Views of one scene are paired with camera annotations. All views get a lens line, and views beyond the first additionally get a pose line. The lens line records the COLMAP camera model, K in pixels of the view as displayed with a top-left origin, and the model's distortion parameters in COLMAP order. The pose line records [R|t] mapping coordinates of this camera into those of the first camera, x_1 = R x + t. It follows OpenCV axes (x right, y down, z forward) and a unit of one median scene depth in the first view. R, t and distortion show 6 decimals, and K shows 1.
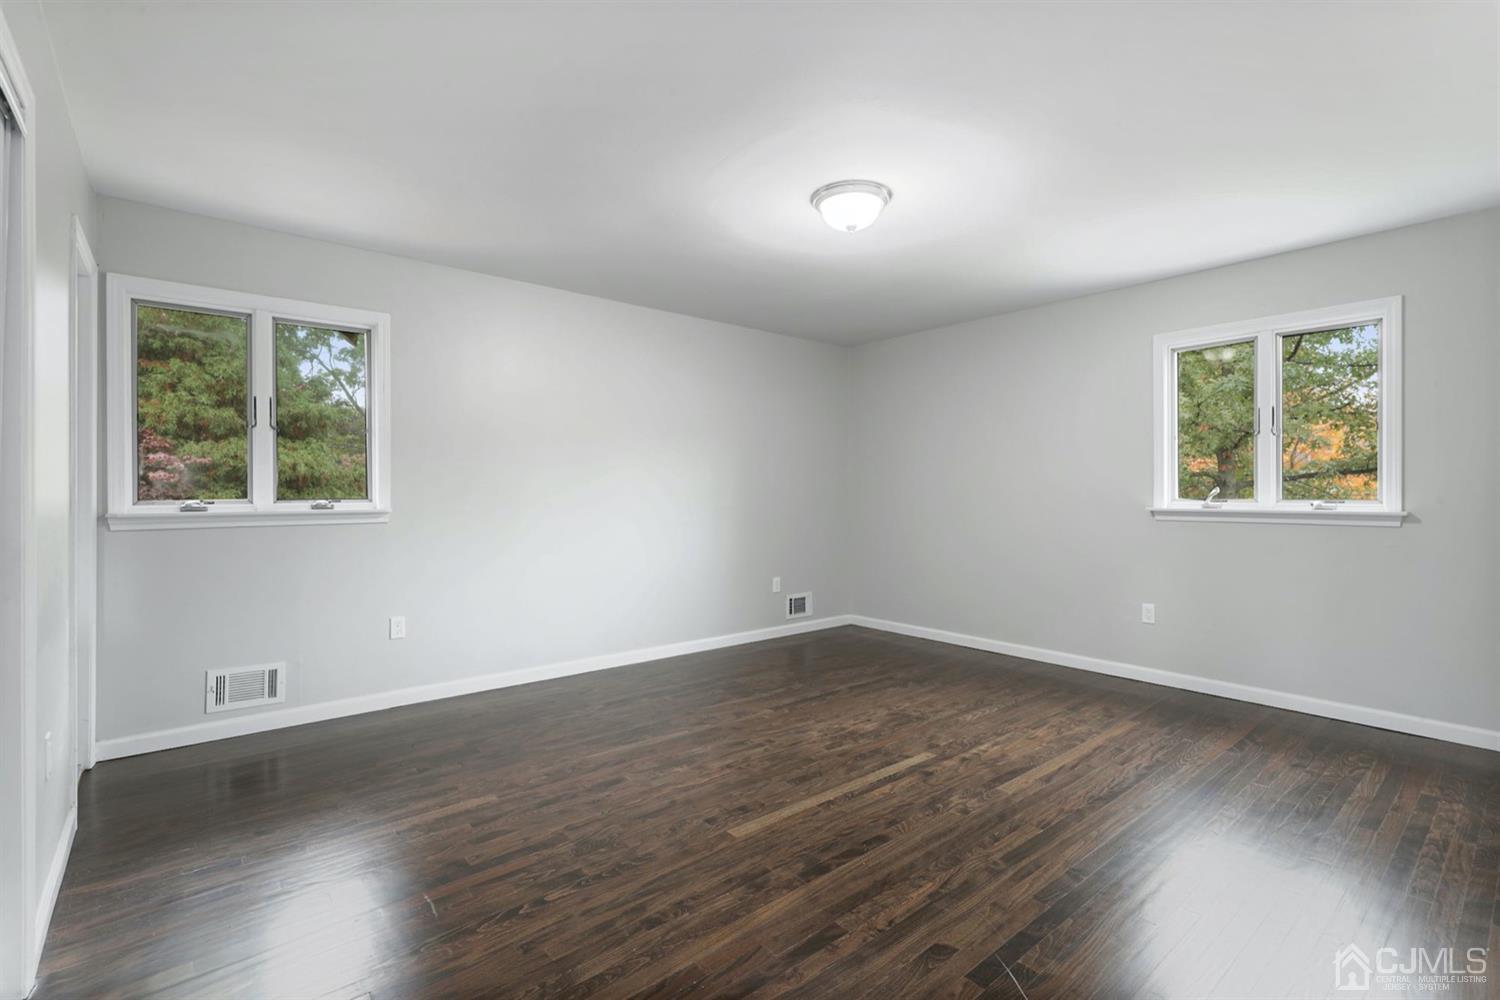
lens RADIAL K [[681.6, 0, 752.5], [0, 681.6, 493.6], [0, 0, 1]] dist [0.002143, -0.000008]
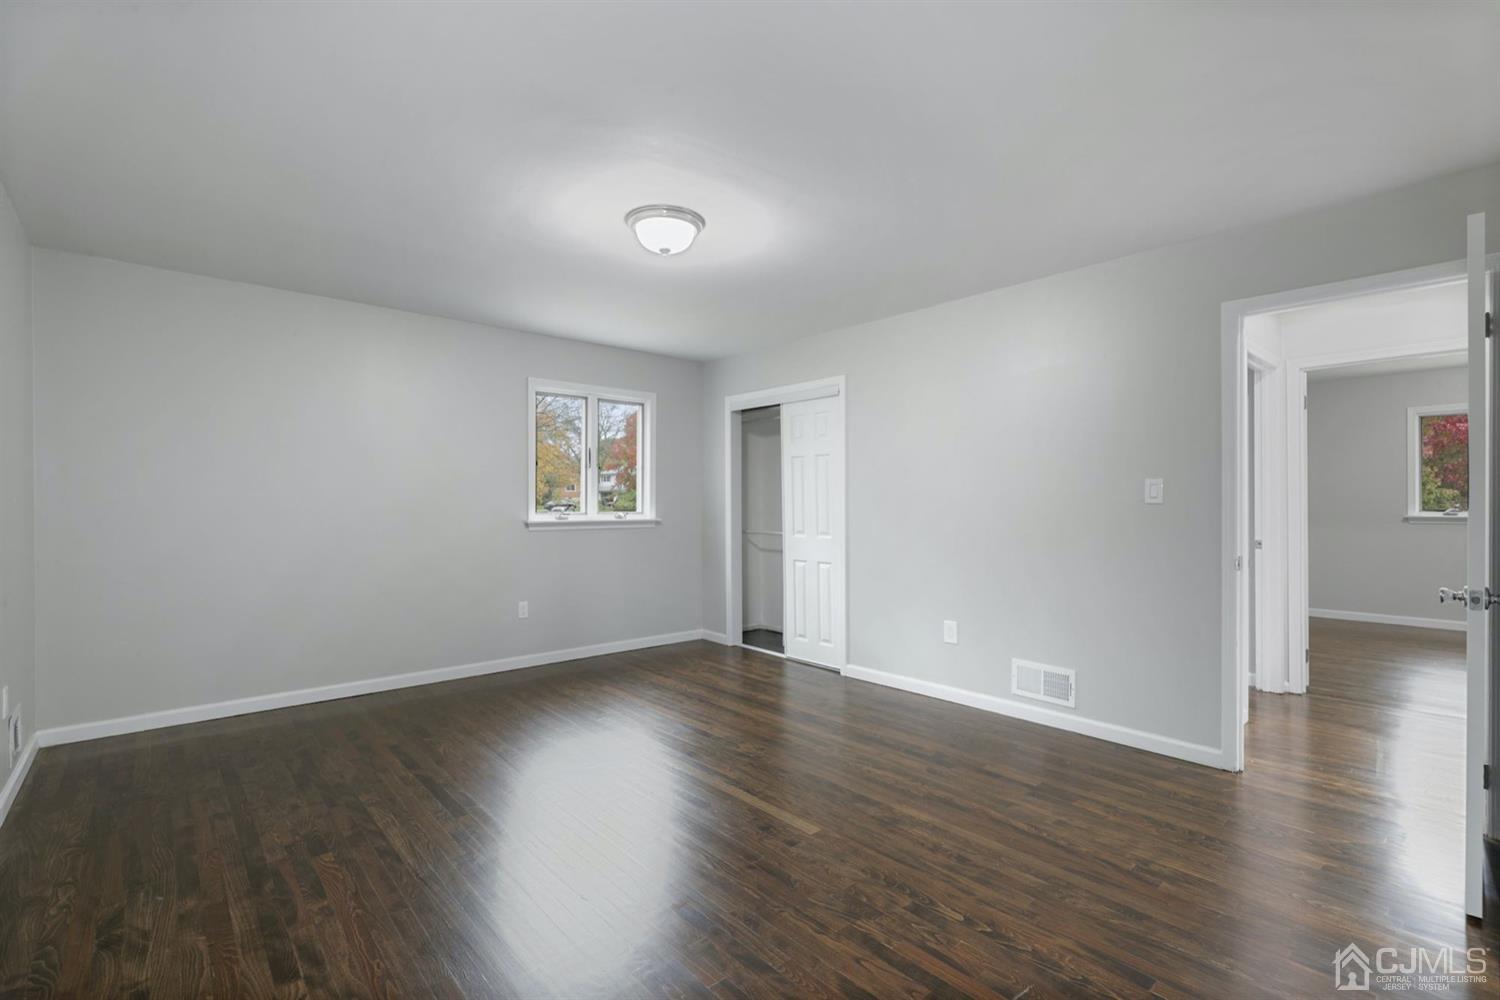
lens RADIAL K [[678.1, 0, 754.7], [0, 678.1, 491.1], [0, 0, 1]] dist [-0.000143, -0.000670]
pose [[-0.028096, 0.018445, 0.999435, -0.869569], [0.000397, 0.999830, -0.018441, -0.012757], [-0.999605, -0.000122, -0.028098, 0.888480]]
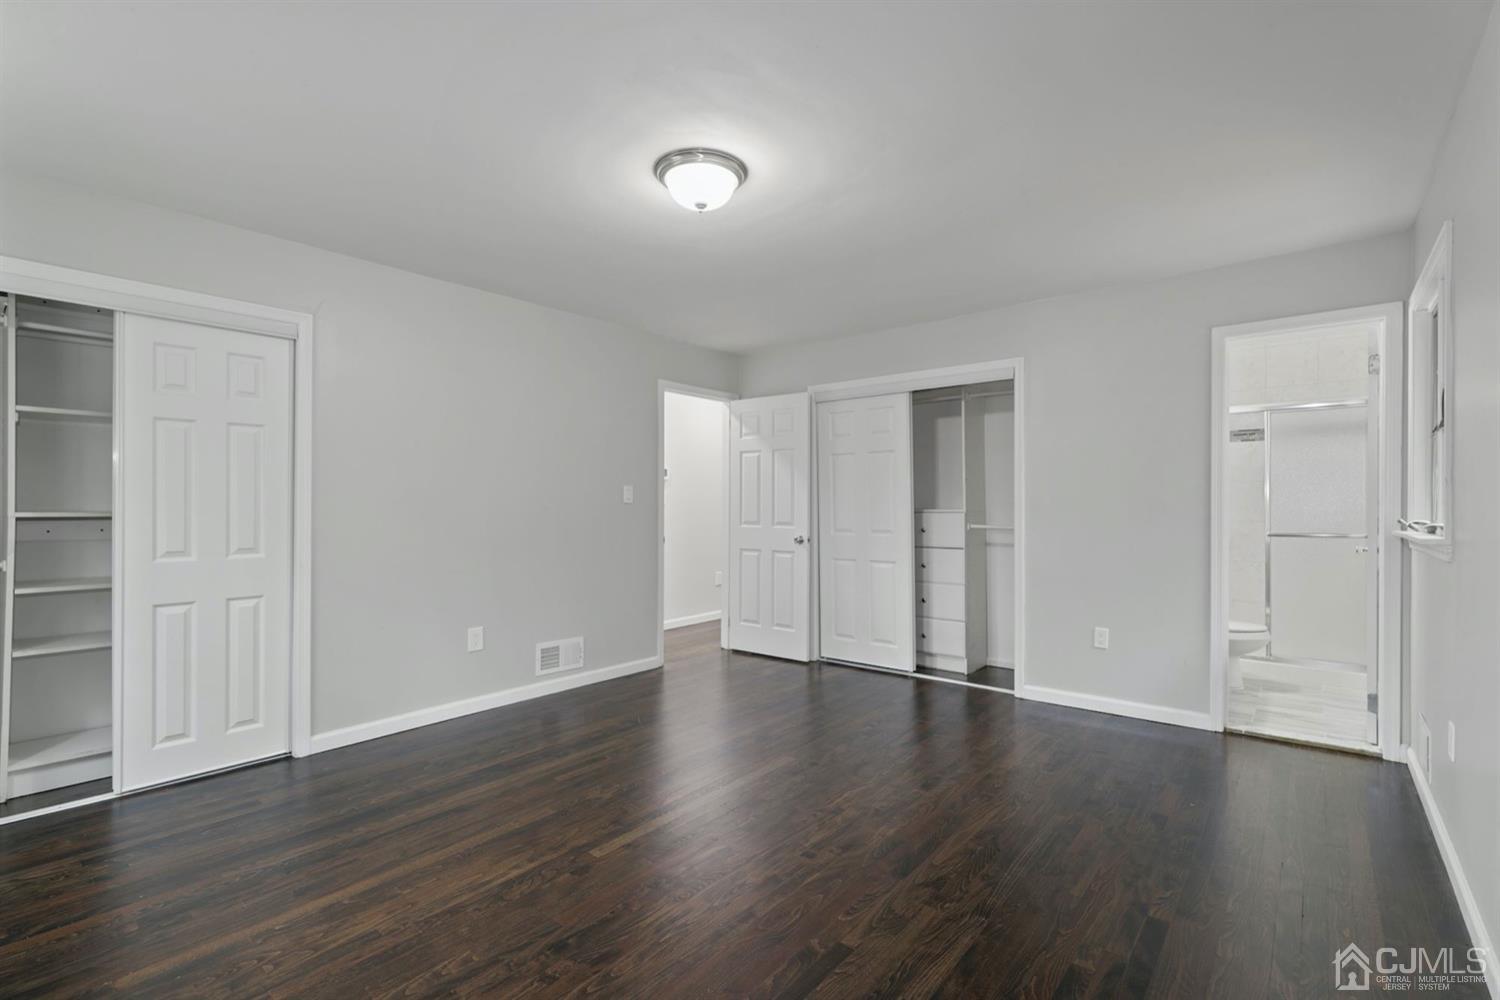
lens RADIAL K [[678.1, 0, 754.7], [0, 678.1, 491.1], [0, 0, 1]] dist [-0.000143, -0.000670]
pose [[-0.982854, -0.003865, -0.184343, 0.235073], [-0.000243, 0.999807, -0.019667, -0.010505], [0.184383, -0.019284, -0.982665, 1.852803]]
